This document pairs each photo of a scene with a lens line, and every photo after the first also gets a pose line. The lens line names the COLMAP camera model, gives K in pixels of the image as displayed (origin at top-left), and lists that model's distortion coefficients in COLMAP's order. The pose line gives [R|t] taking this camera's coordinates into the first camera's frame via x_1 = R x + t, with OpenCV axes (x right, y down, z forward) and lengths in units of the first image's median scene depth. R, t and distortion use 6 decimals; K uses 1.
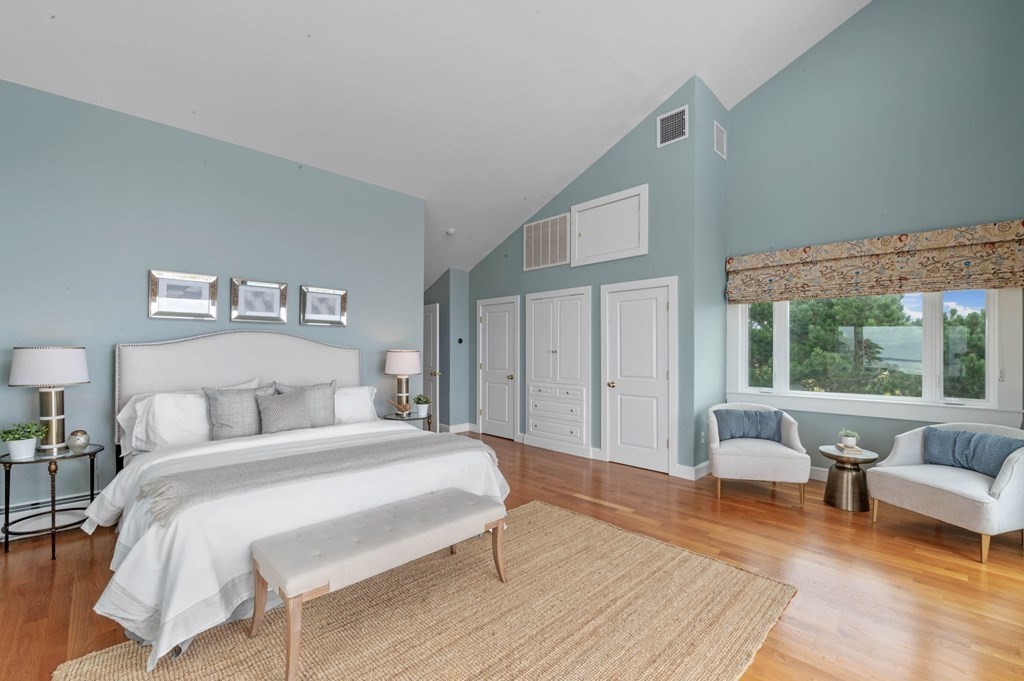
lens RADIAL K [[433.4, 0, 509.2], [0, 433.4, 351.6], [0, 0, 1]] dist [-0.009032, -0.001258]
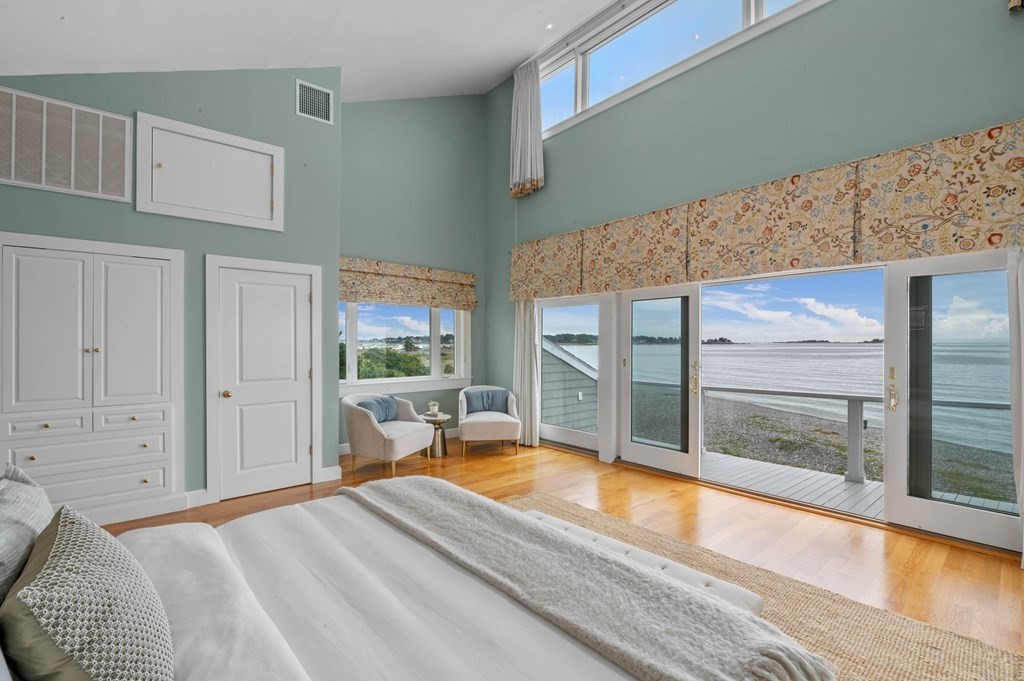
lens RADIAL K [[443.6, 0, 505.7], [0, 443.6, 342.8], [0, 0, 1]] dist [-0.007839, -0.000233]
pose [[0.065605, -0.003678, 0.997839, -0.515659], [0.000851, 0.999993, 0.003630, -0.013522], [-0.997845, 0.000611, 0.065607, 0.519846]]
